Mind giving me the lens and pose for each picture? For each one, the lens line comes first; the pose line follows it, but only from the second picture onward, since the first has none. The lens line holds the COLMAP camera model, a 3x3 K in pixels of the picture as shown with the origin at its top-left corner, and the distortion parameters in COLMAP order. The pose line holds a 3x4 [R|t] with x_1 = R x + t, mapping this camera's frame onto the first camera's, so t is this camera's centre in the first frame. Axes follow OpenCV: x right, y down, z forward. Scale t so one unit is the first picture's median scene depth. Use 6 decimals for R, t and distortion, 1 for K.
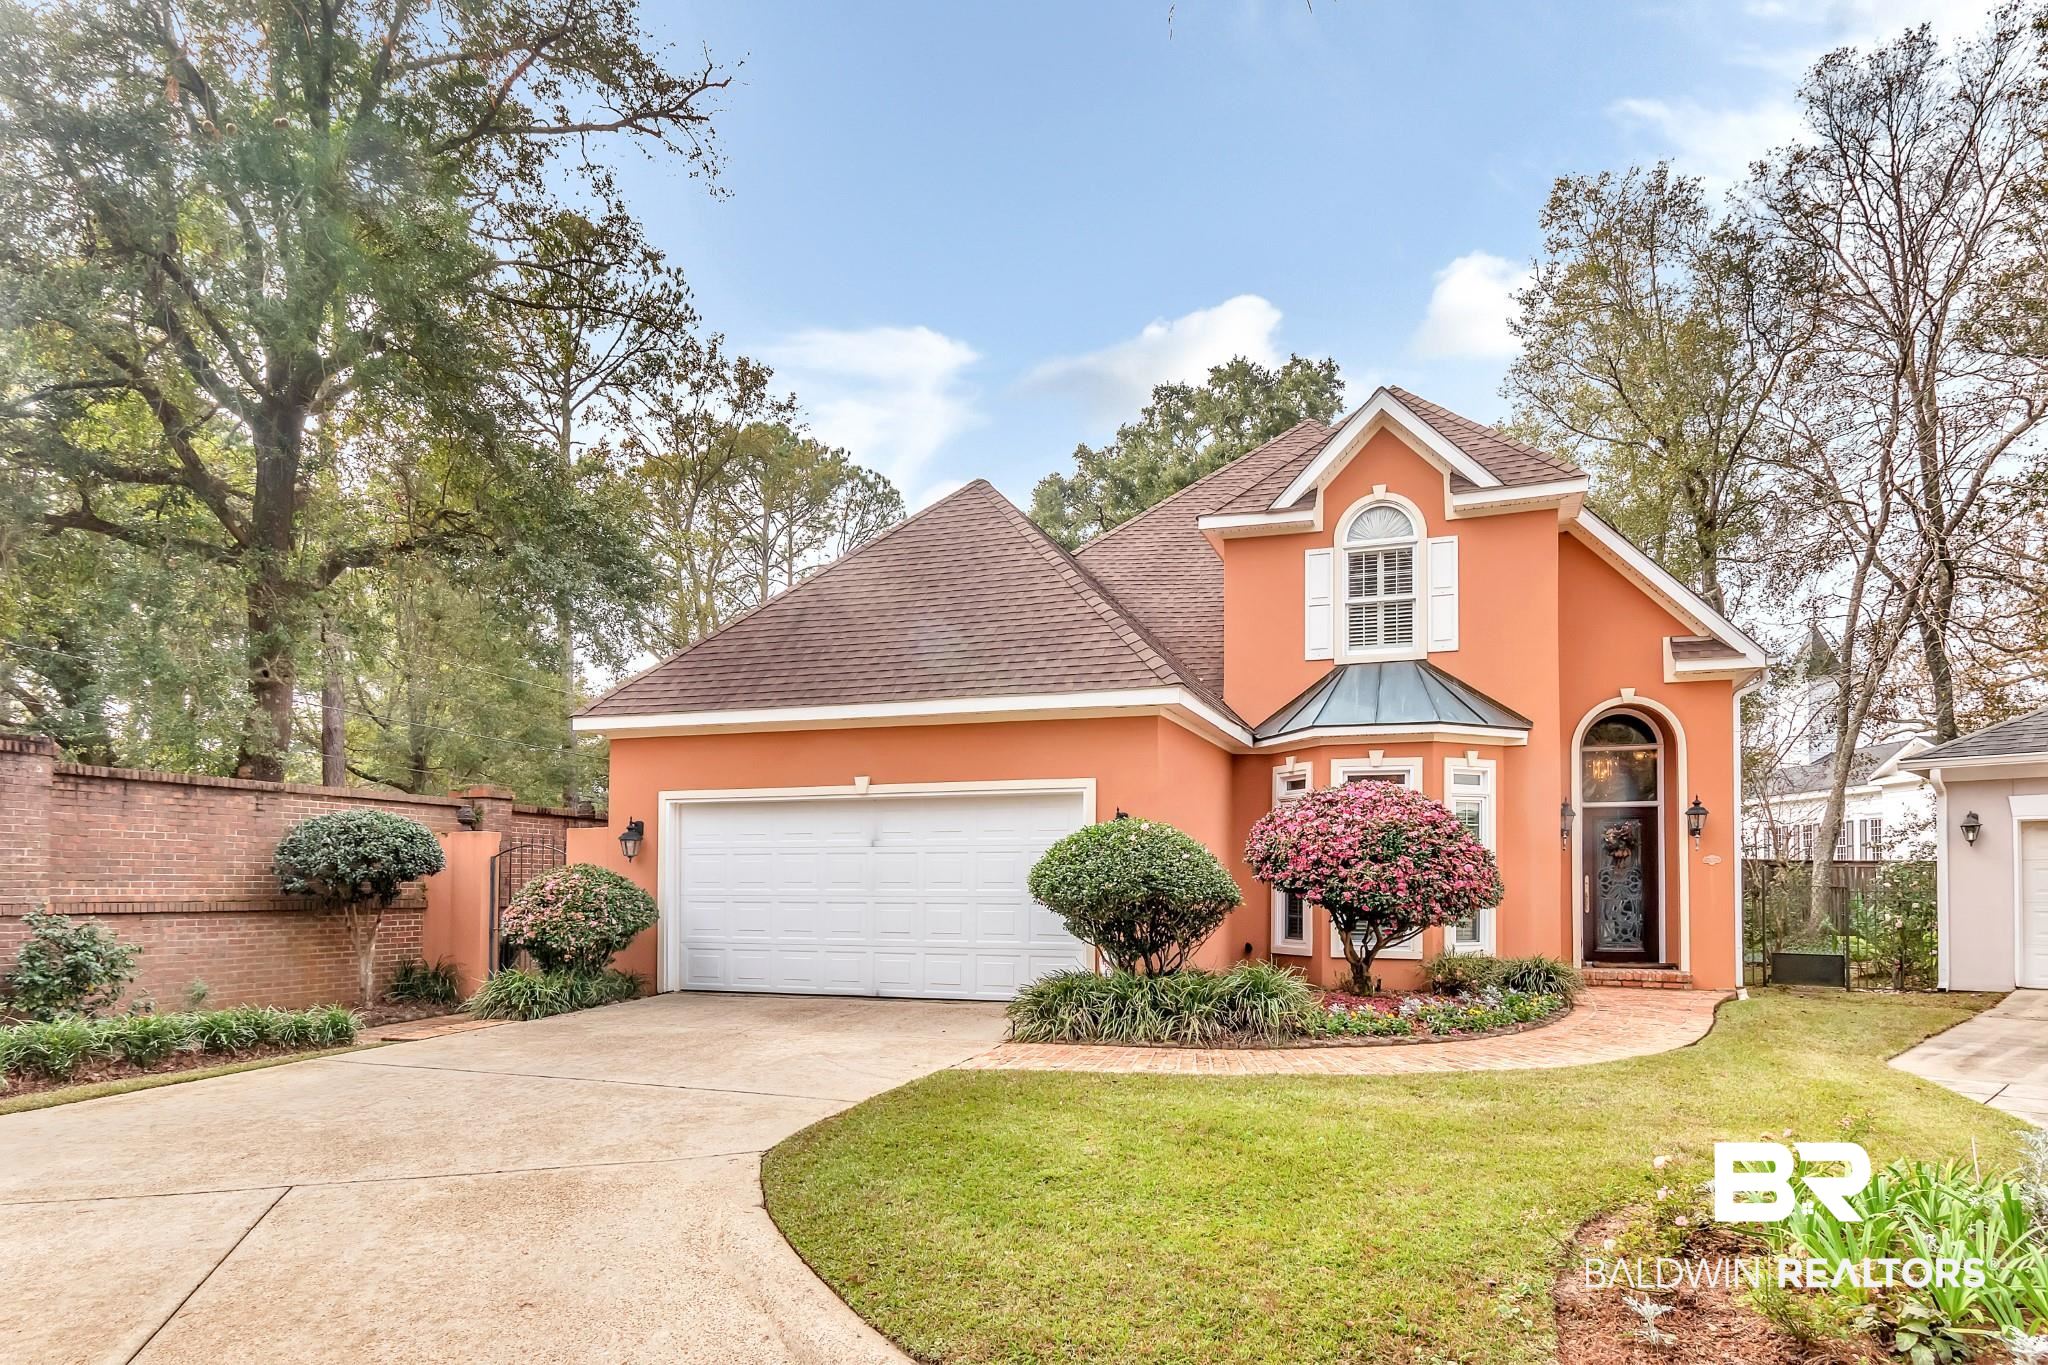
lens RADIAL K [[1216.0, 0, 1025.2], [0, 1216.0, 699.1], [0, 0, 1]] dist [0.001888, -0.000811]
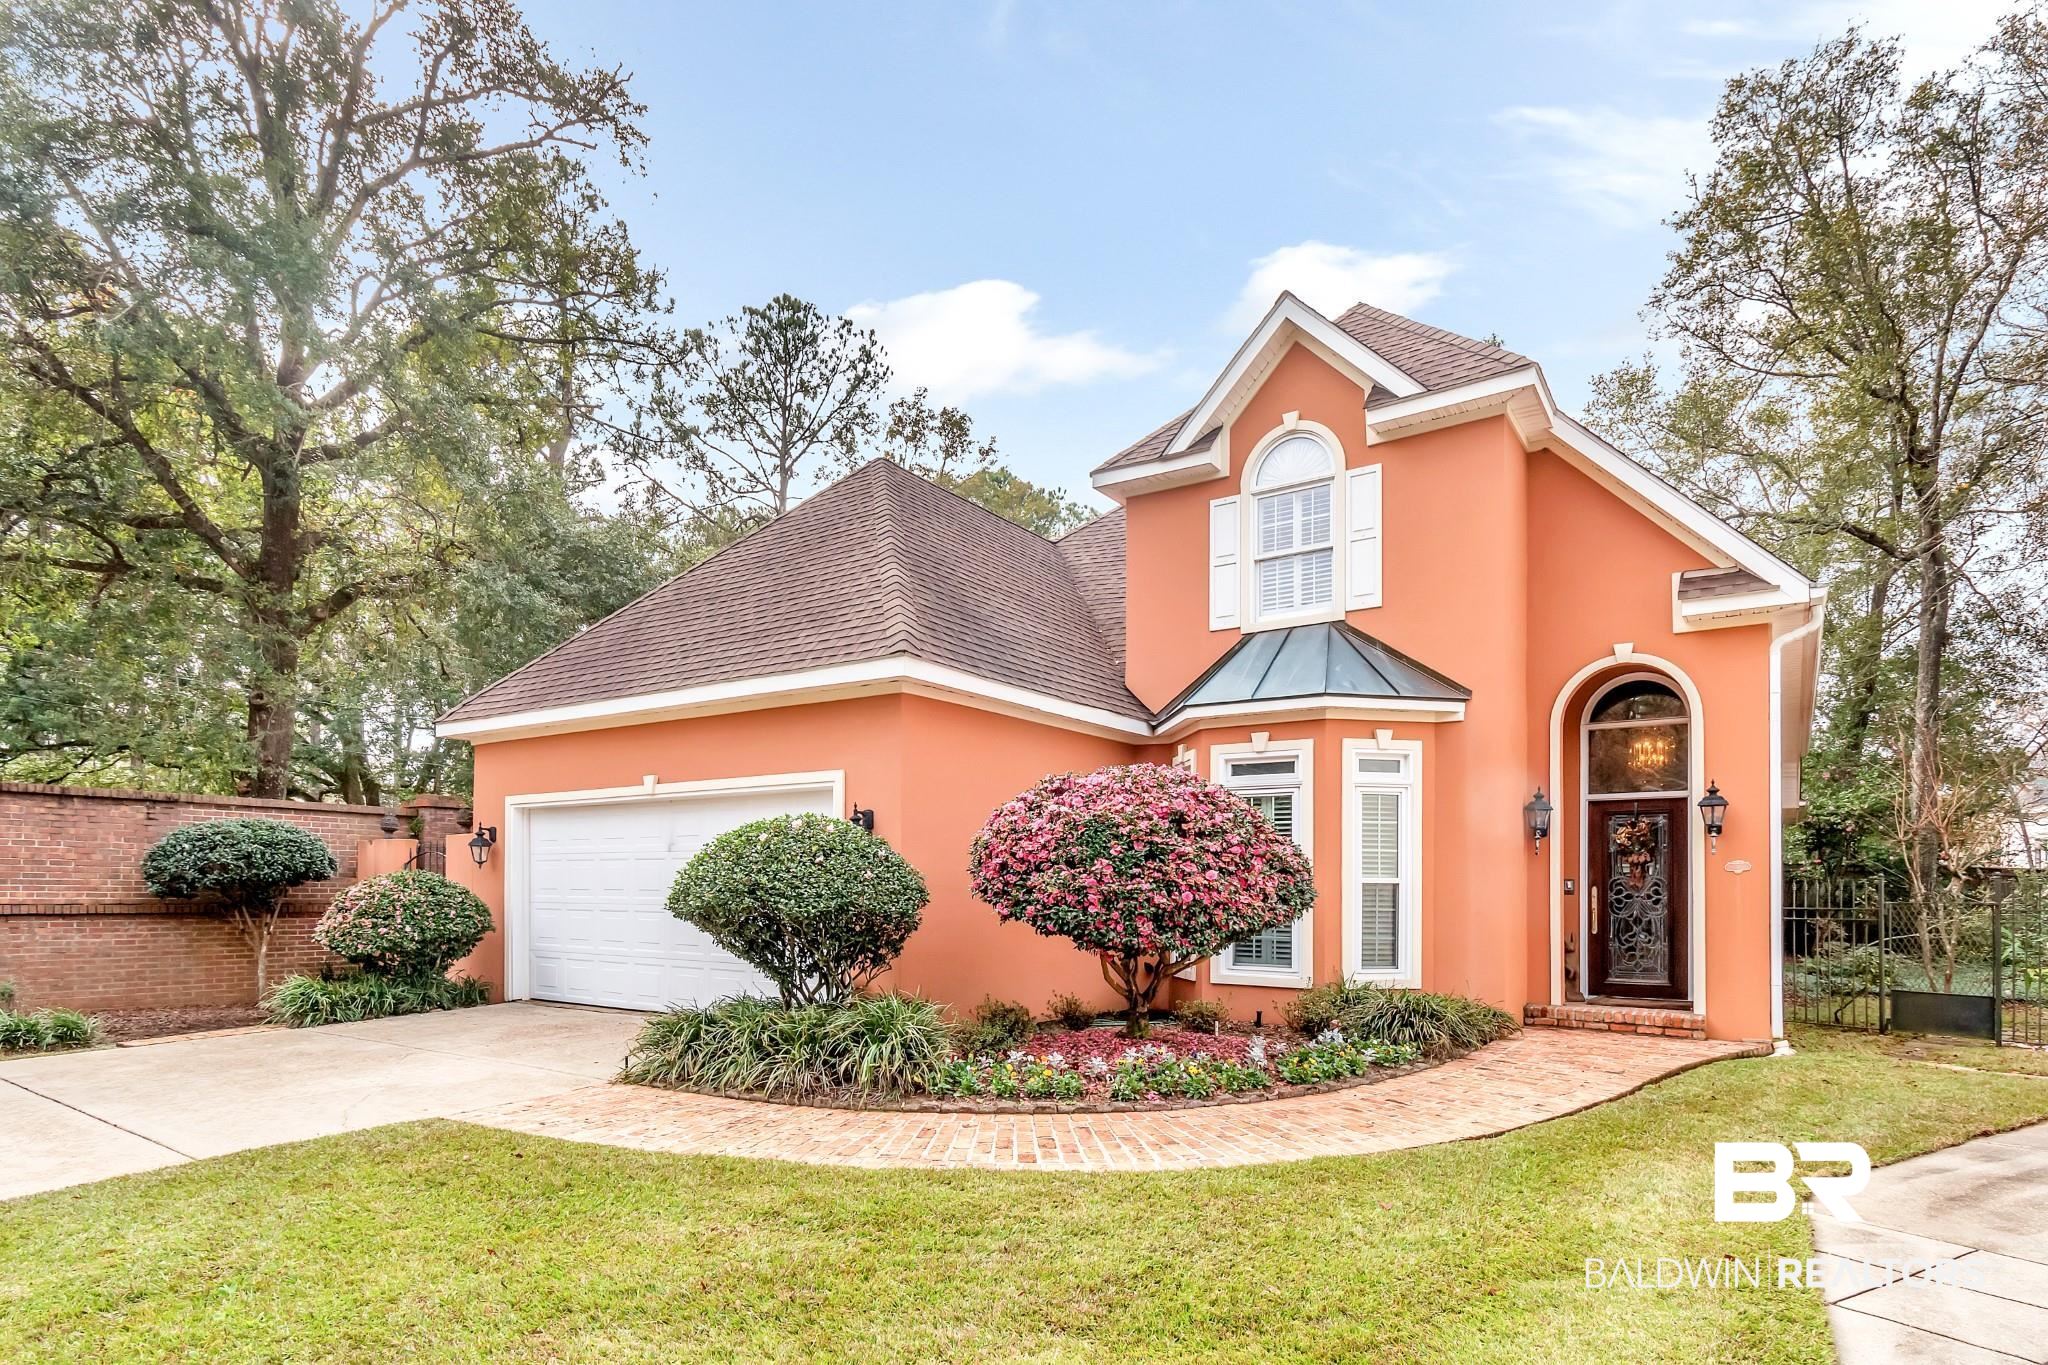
lens RADIAL K [[1146.4, 0, 911.9], [0, 1146.4, 744.7], [0, 0, 1]] dist [-0.000272, 0.000660]
pose [[0.966055, -0.026781, -0.256946, 0.258947], [0.032691, 0.999290, 0.018755, 0.028072], [0.256261, -0.026518, 0.966244, 0.195430]]
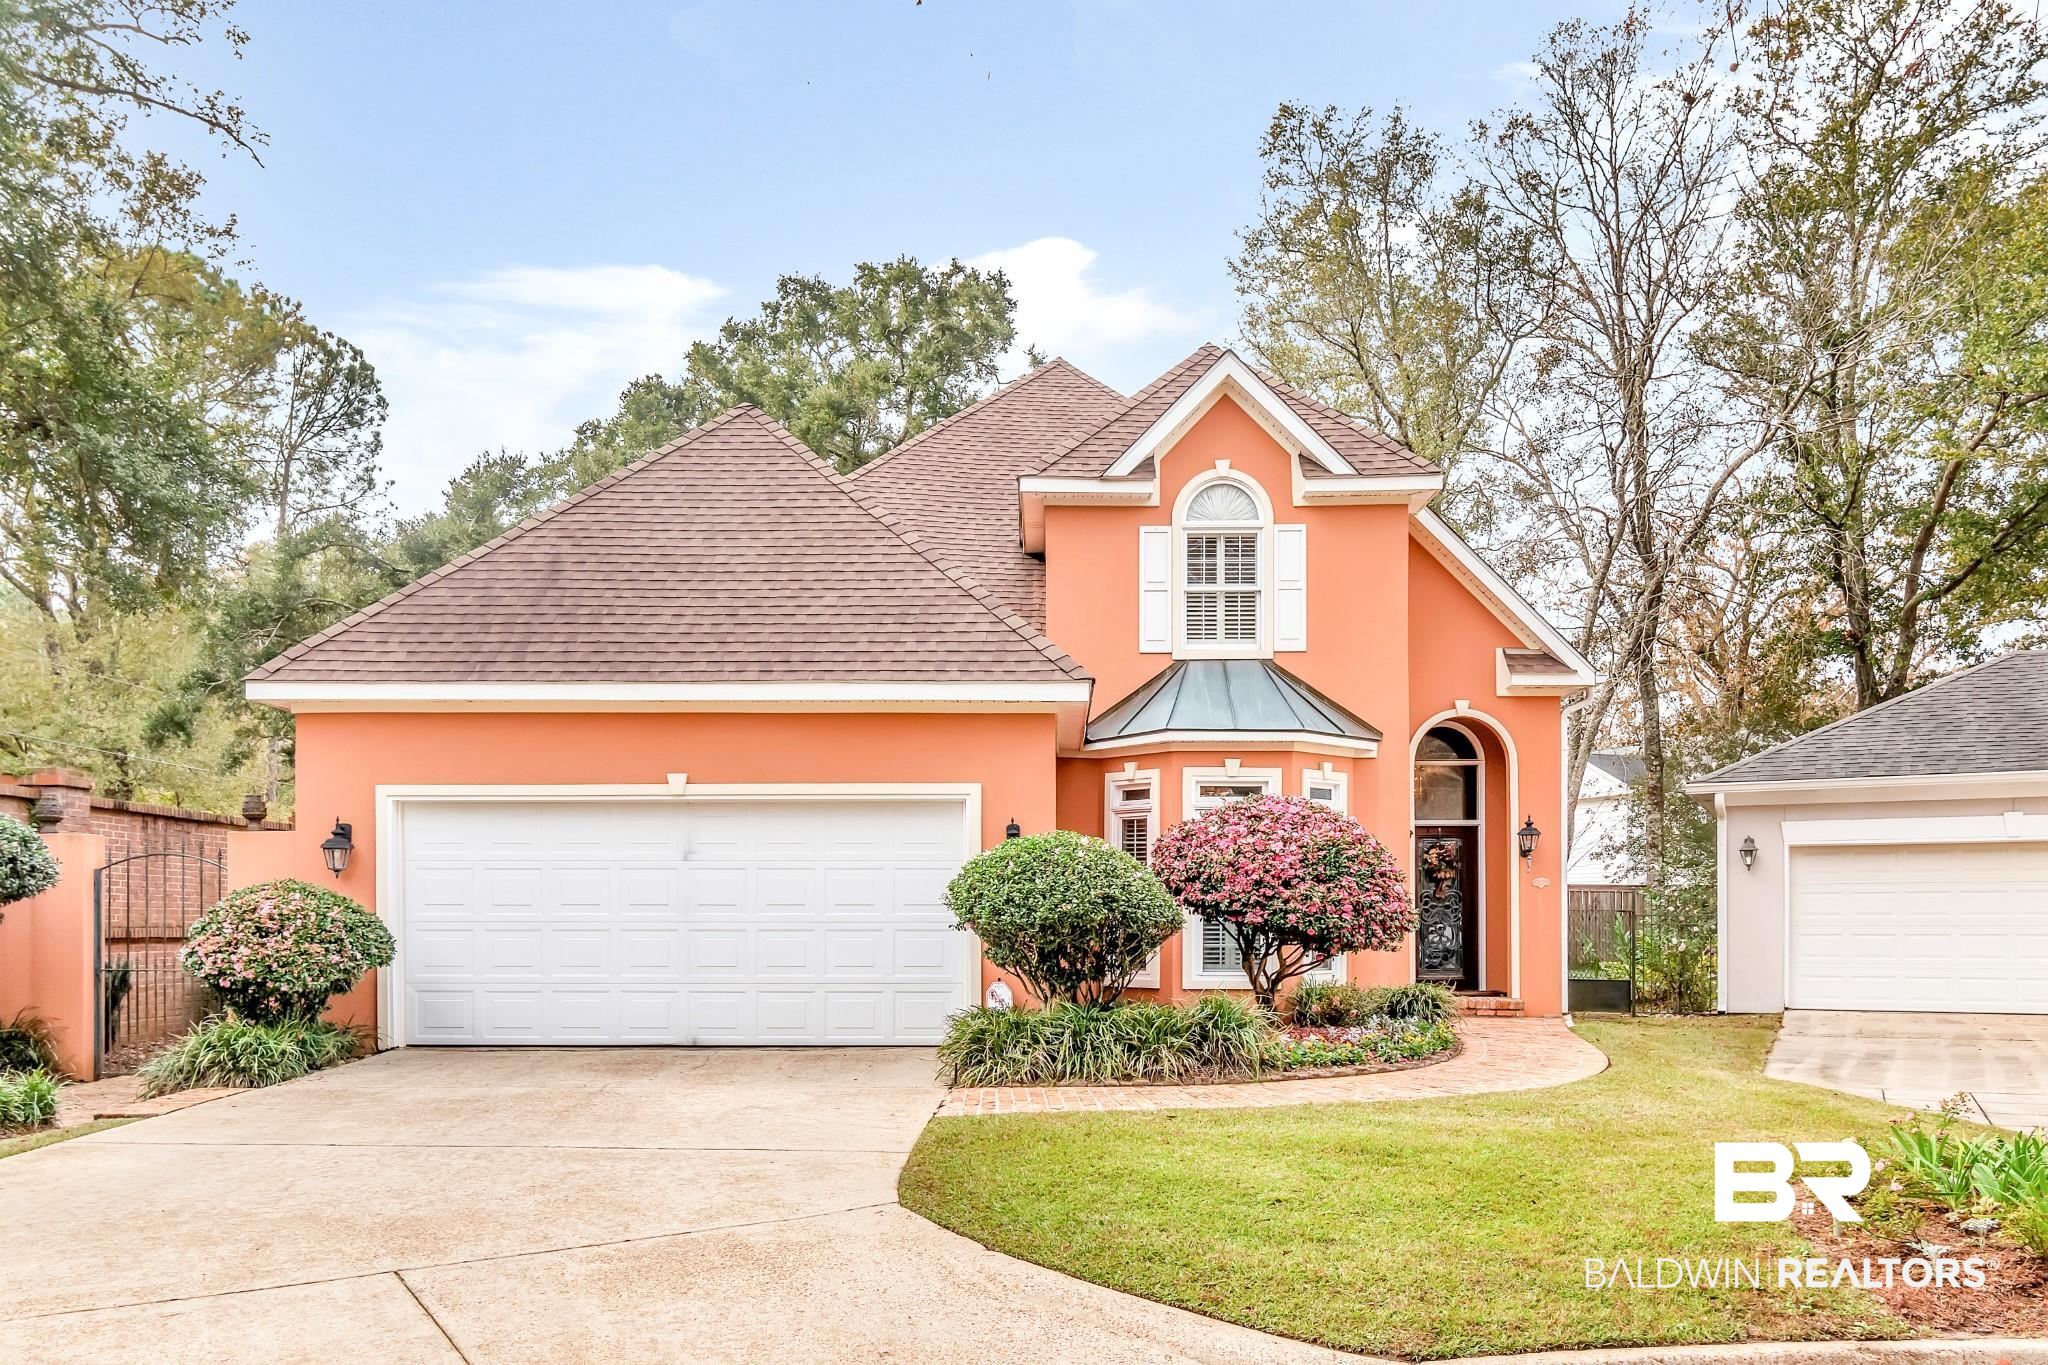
lens RADIAL K [[1563.5, 0, 1024.0], [0, 1563.5, 682.5], [0, 0, 1]] dist [0.003363, -0.000835]
pose [[0.949082, 0.045127, 0.311781, -0.217875], [-0.046870, 0.998899, -0.001903, -0.004656], [-0.311523, -0.012807, 0.950152, -0.048972]]
